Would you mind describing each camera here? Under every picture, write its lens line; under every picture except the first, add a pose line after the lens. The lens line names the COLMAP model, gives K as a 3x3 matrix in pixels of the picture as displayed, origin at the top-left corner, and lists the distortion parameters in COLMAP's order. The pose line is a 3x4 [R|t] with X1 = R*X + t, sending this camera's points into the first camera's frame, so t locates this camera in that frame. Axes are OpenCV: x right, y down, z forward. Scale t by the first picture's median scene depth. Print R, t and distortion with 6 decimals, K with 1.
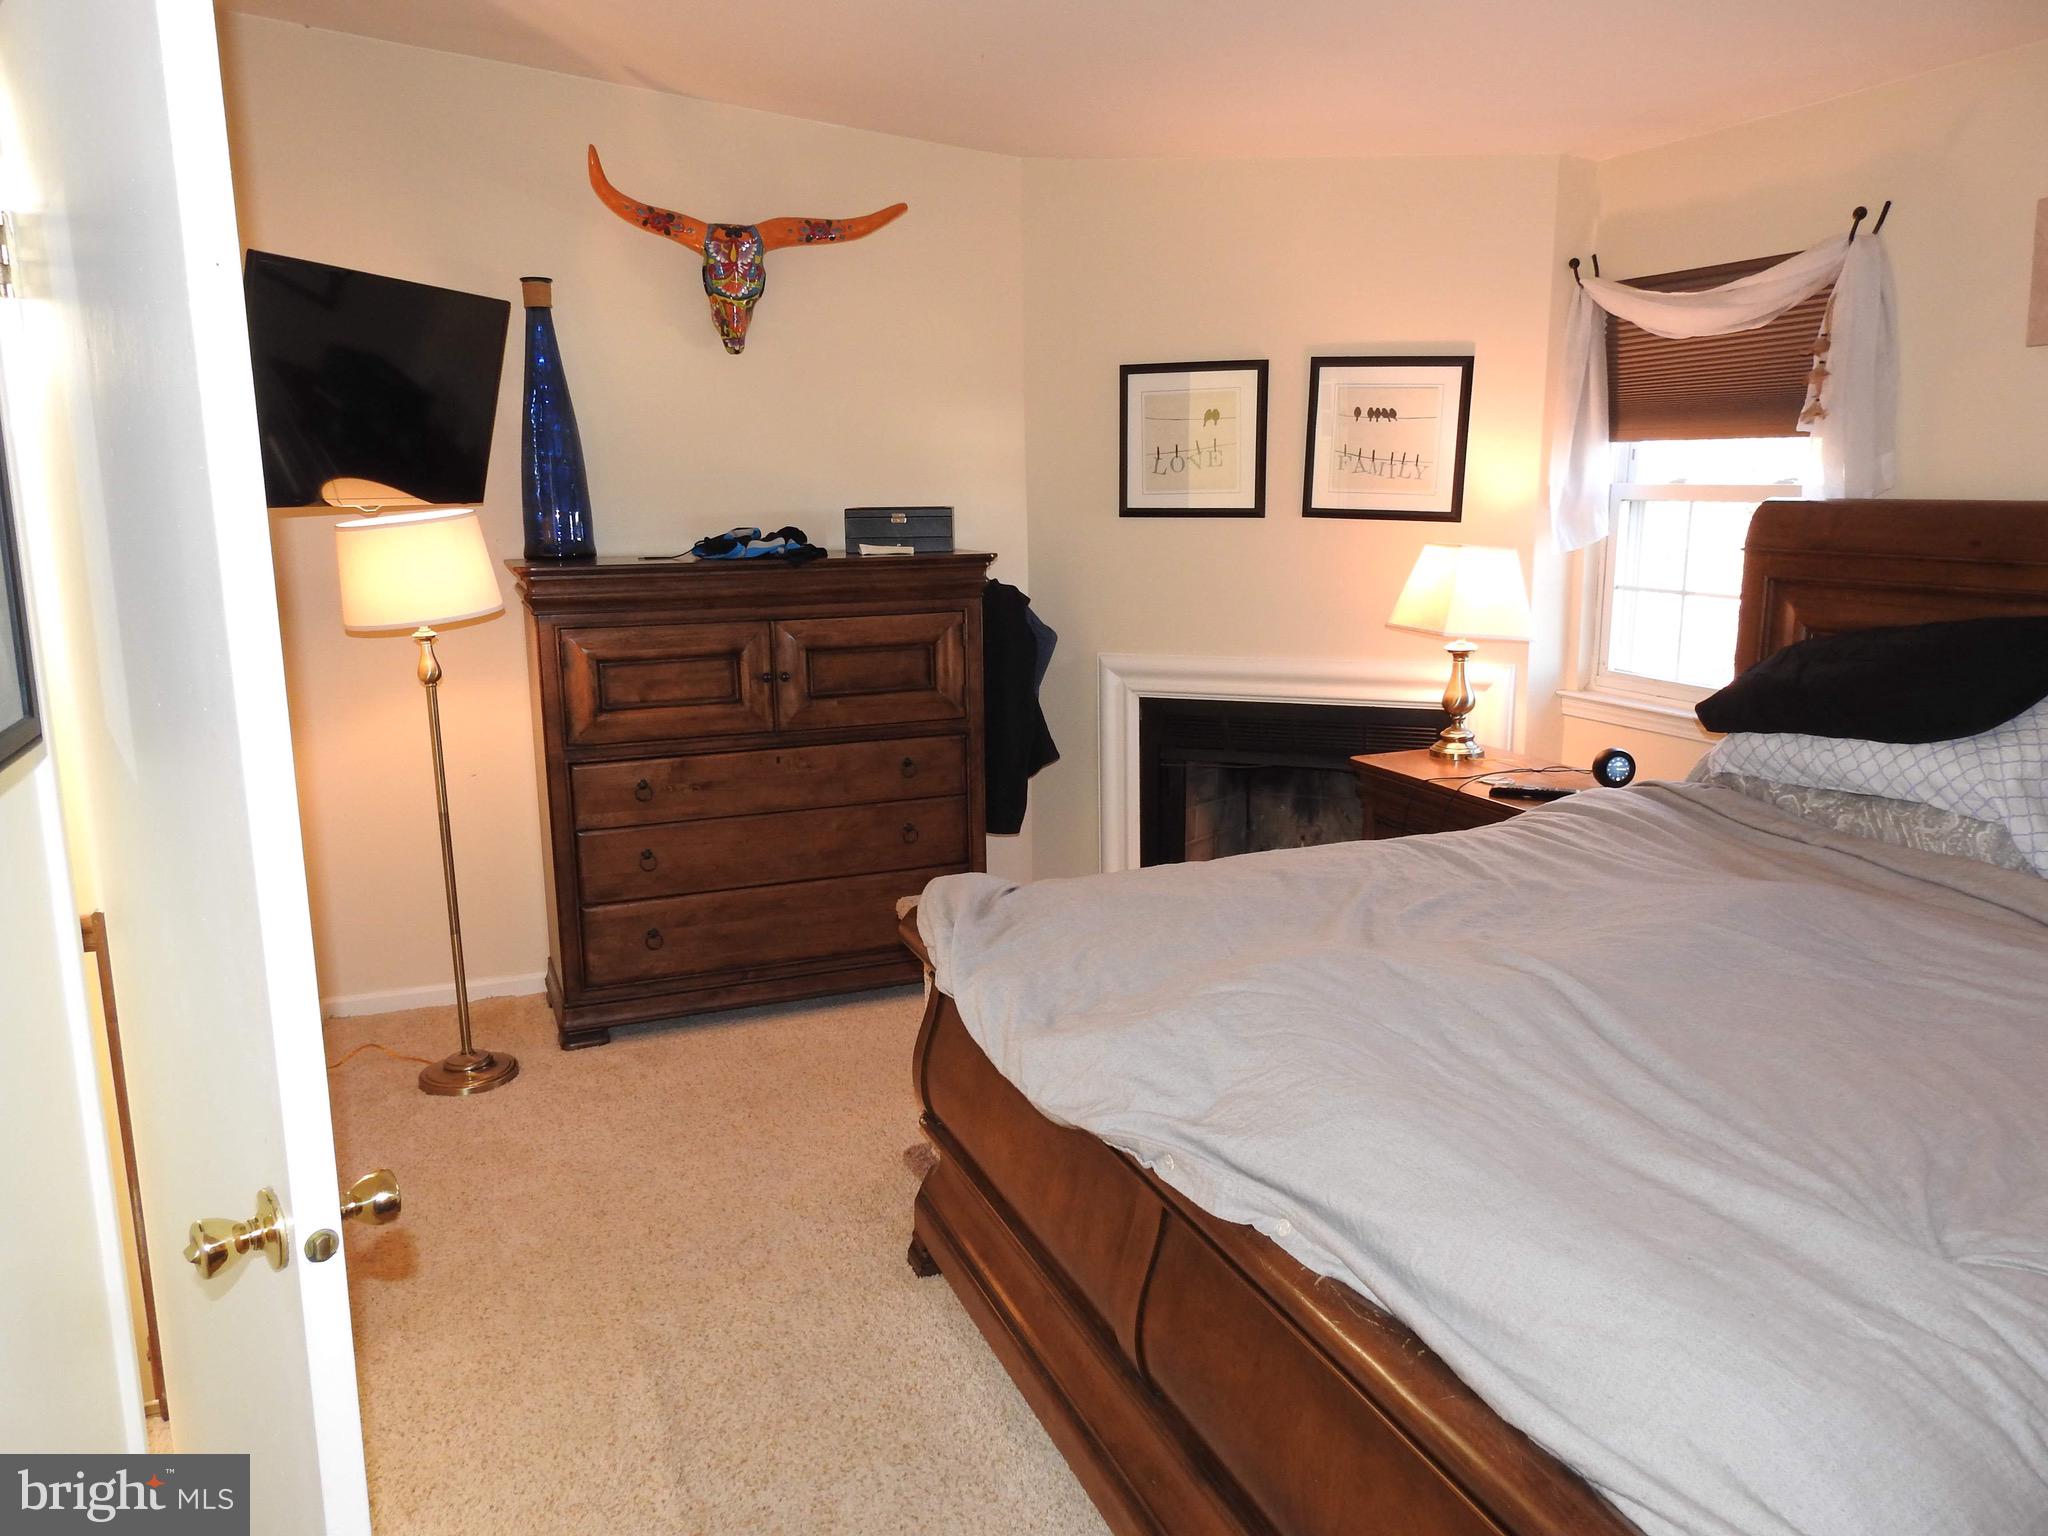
lens RADIAL K [[1480.5, 0, 1024.0], [0, 1480.5, 768.0], [0, 0, 1]] dist [0.003117, 0.001544]
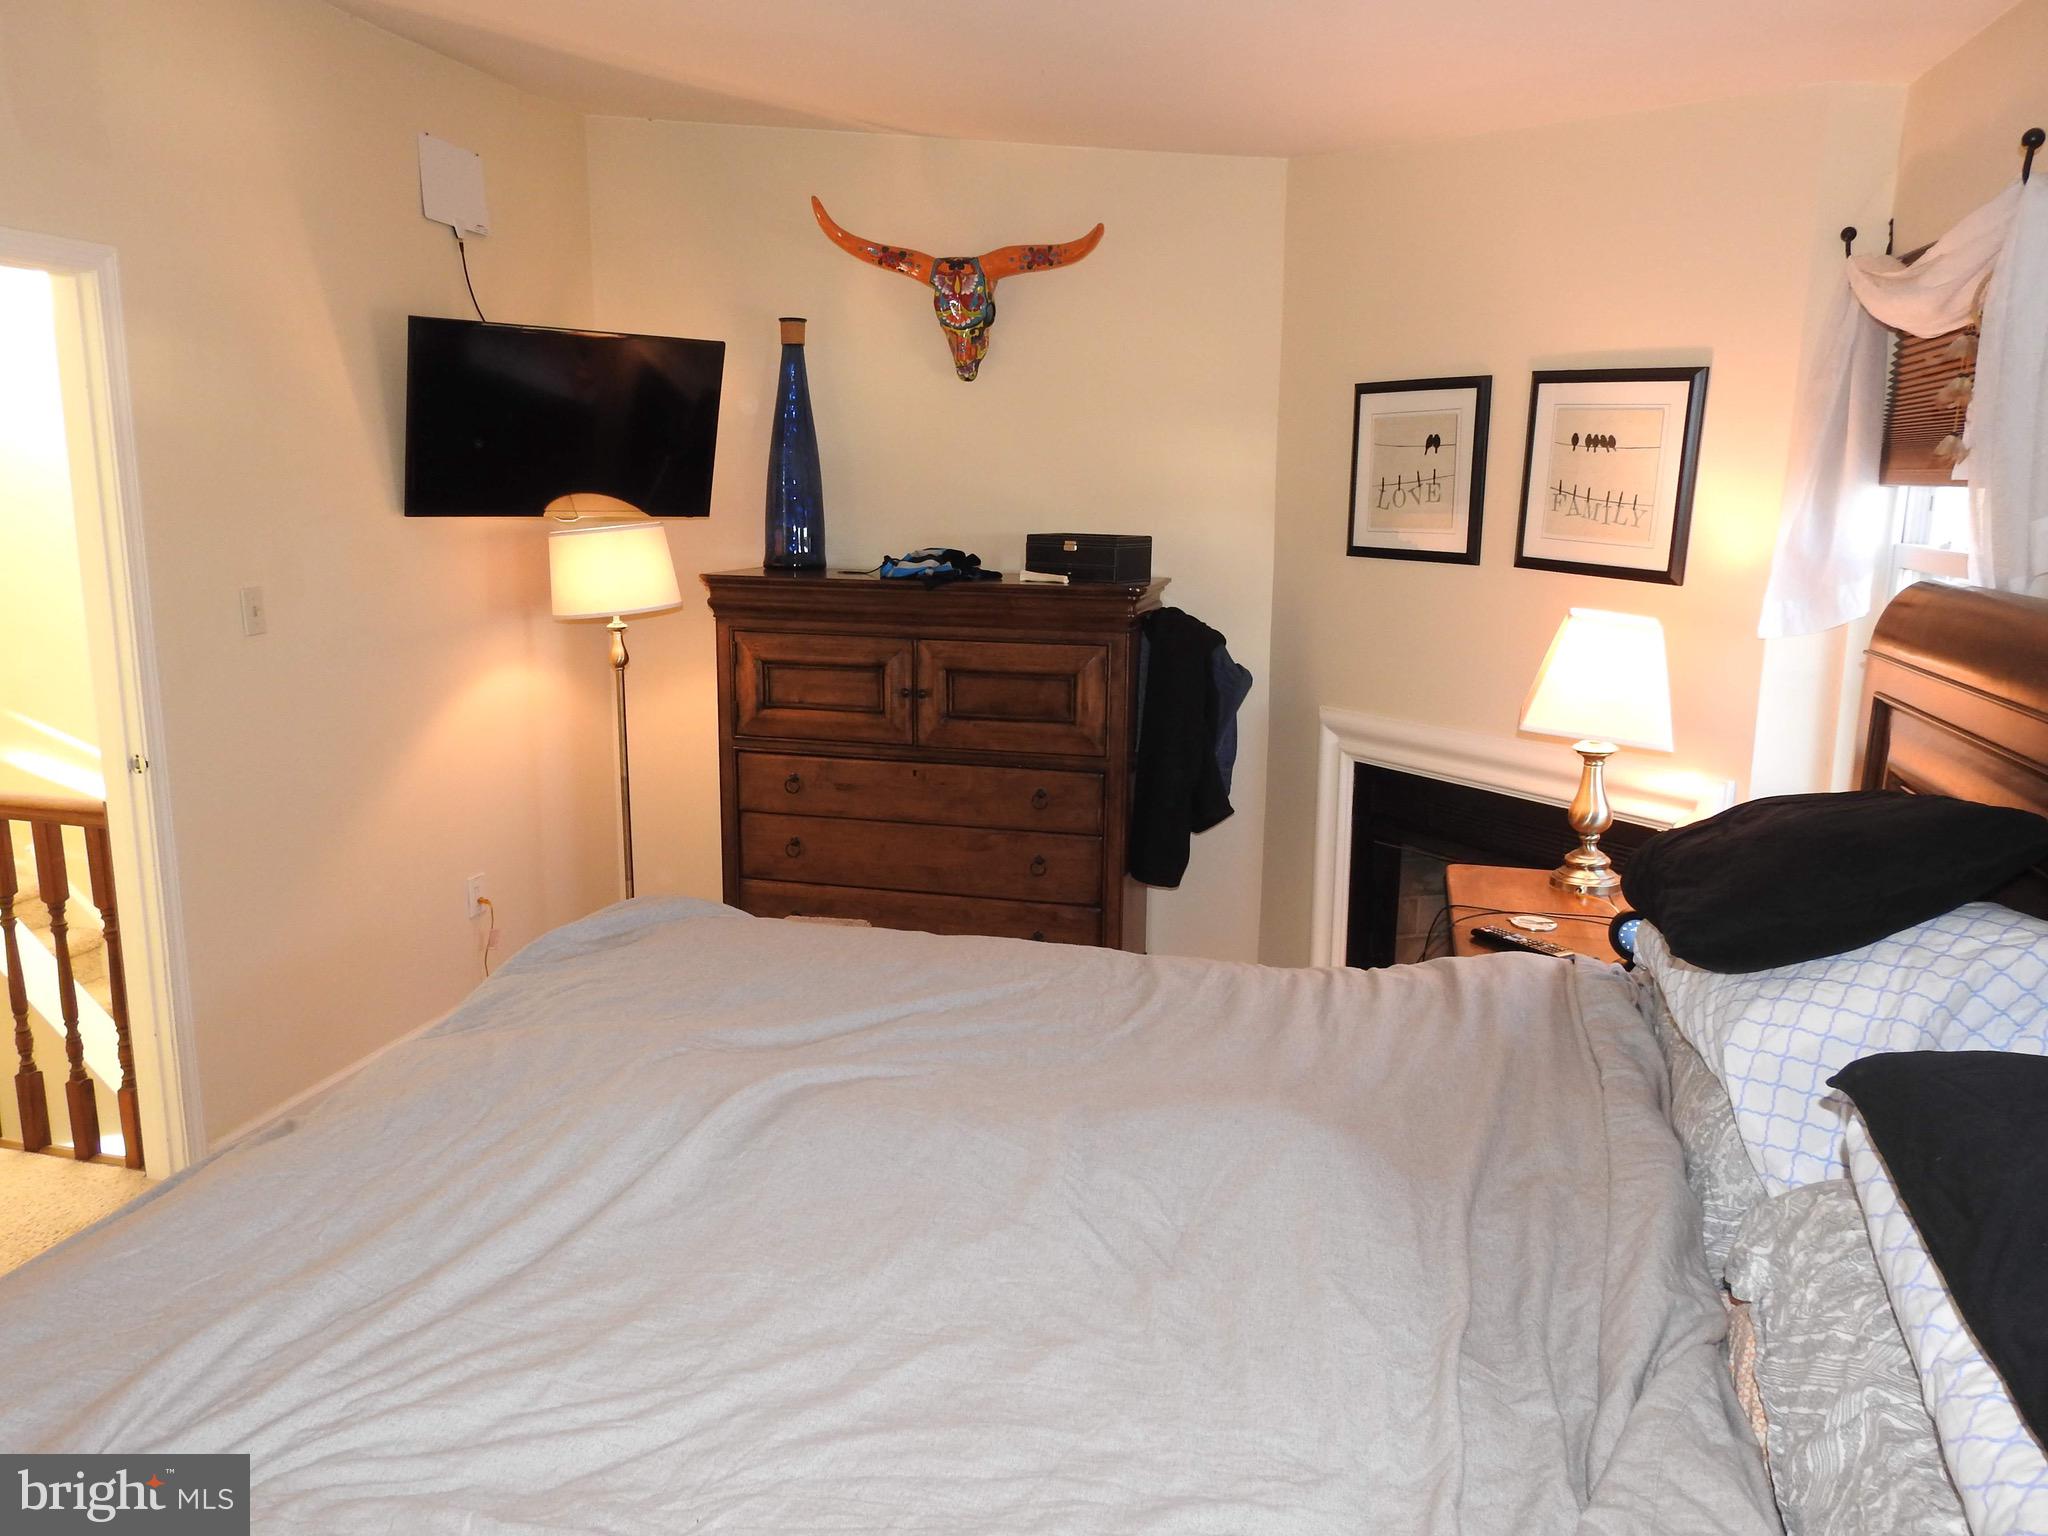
lens RADIAL K [[1475.7, 0, 1024.0], [0, 1475.7, 768.0], [0, 0, 1]] dist [0.002886, -0.002819]
pose [[0.805472, 0.133043, -0.577507, 0.481792], [-0.134821, 0.990060, 0.040044, -0.059347], [0.577095, 0.045605, 0.815403, 0.196976]]
